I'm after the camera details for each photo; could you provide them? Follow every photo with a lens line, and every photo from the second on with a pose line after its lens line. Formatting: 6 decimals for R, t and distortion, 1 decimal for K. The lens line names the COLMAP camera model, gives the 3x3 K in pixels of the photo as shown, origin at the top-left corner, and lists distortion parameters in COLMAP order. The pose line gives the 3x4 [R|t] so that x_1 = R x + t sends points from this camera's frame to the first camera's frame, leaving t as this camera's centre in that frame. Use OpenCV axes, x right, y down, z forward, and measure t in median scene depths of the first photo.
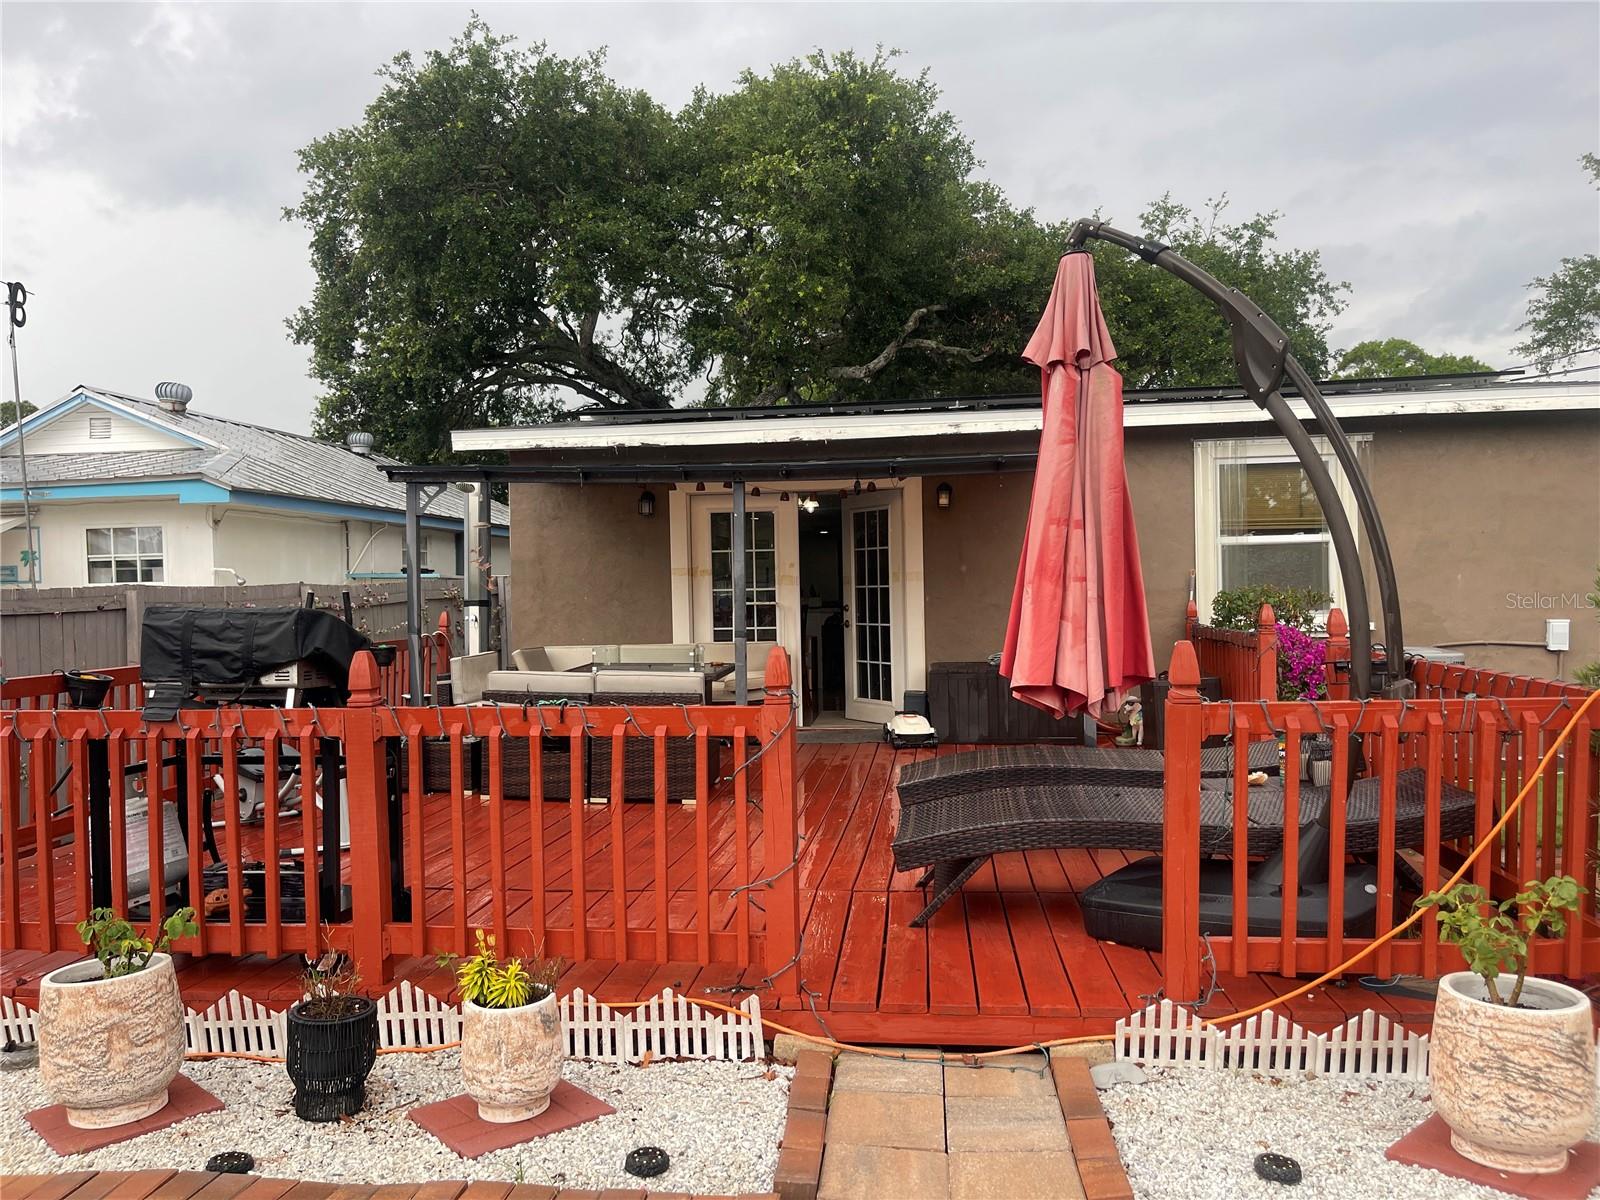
lens RADIAL K [[1208.2, 0, 800.0], [0, 1208.2, 600.0], [0, 0, 1]] dist [0.022958, 0.002478]
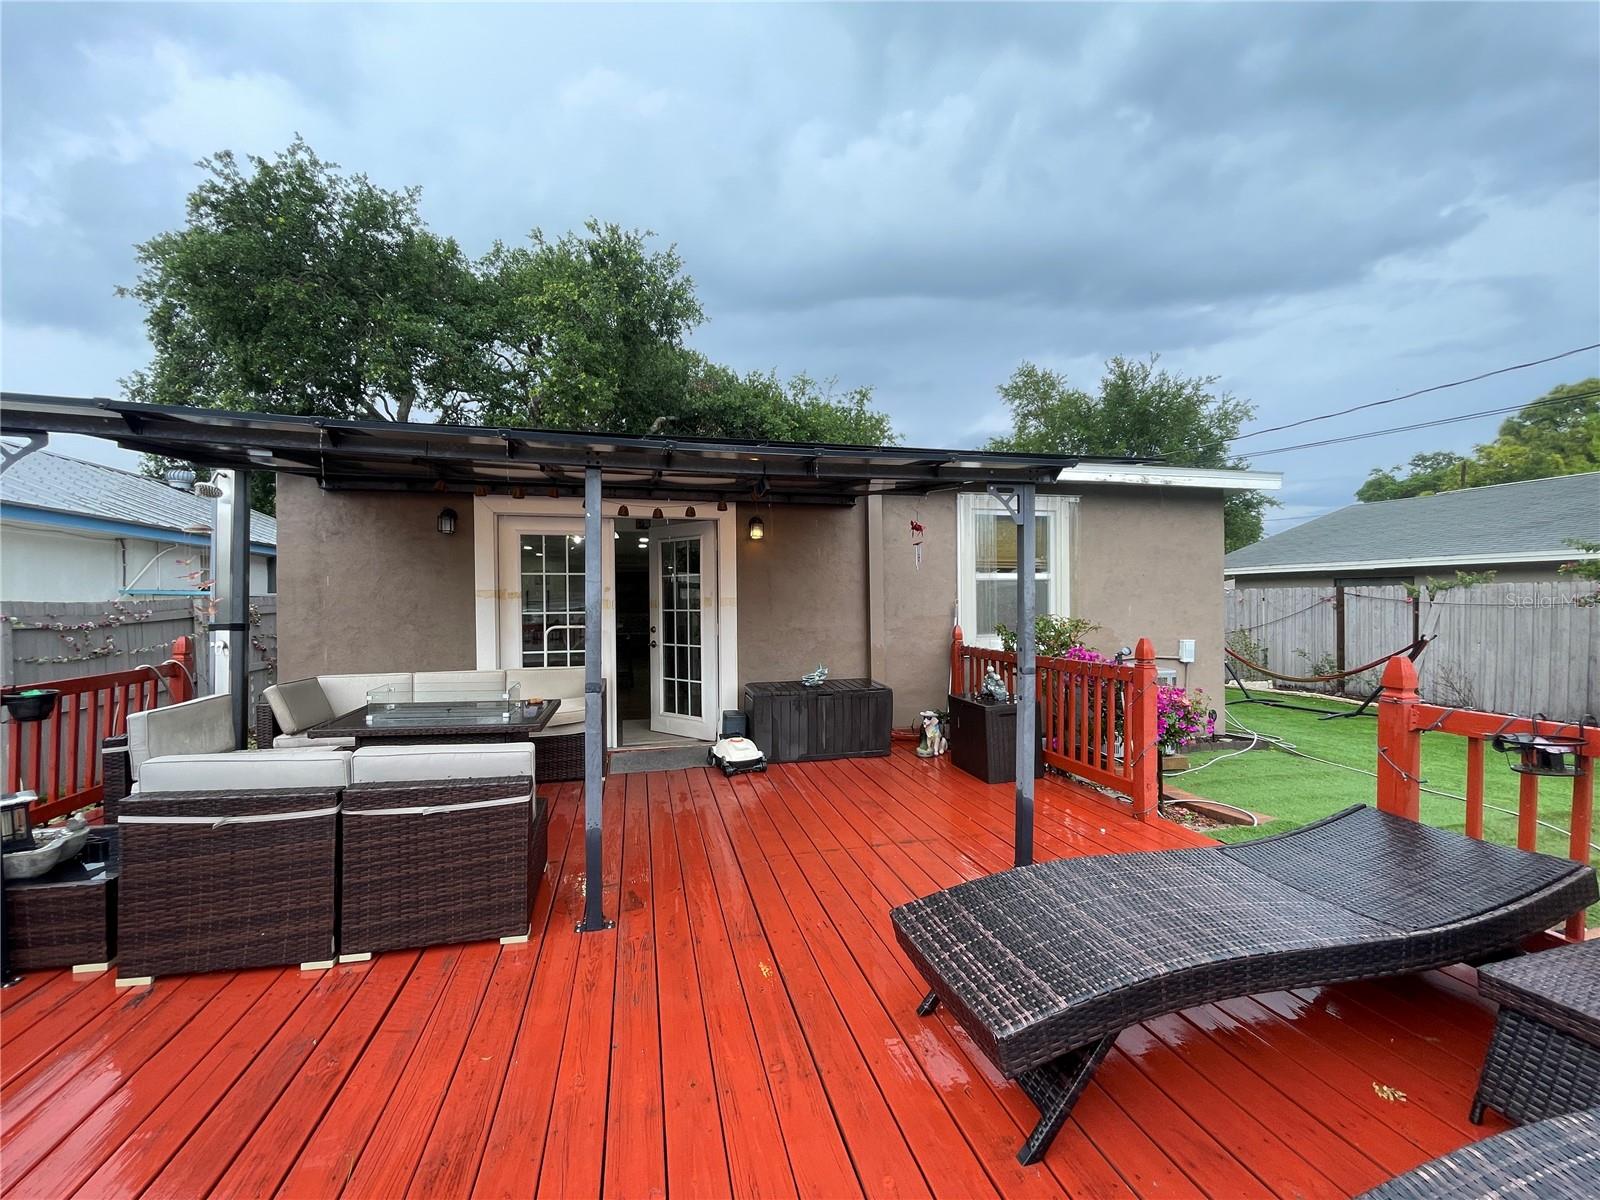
lens RADIAL K [[645.0, 0, 793.5], [0, 645.0, 606.8], [0, 0, 1]] dist [0.000579, 0.000632]
pose [[0.935433, 0.009654, 0.353373, -0.042797], [-0.007646, 0.999946, -0.007079, -0.009549], [-0.353422, 0.003920, 0.935456, 0.353989]]
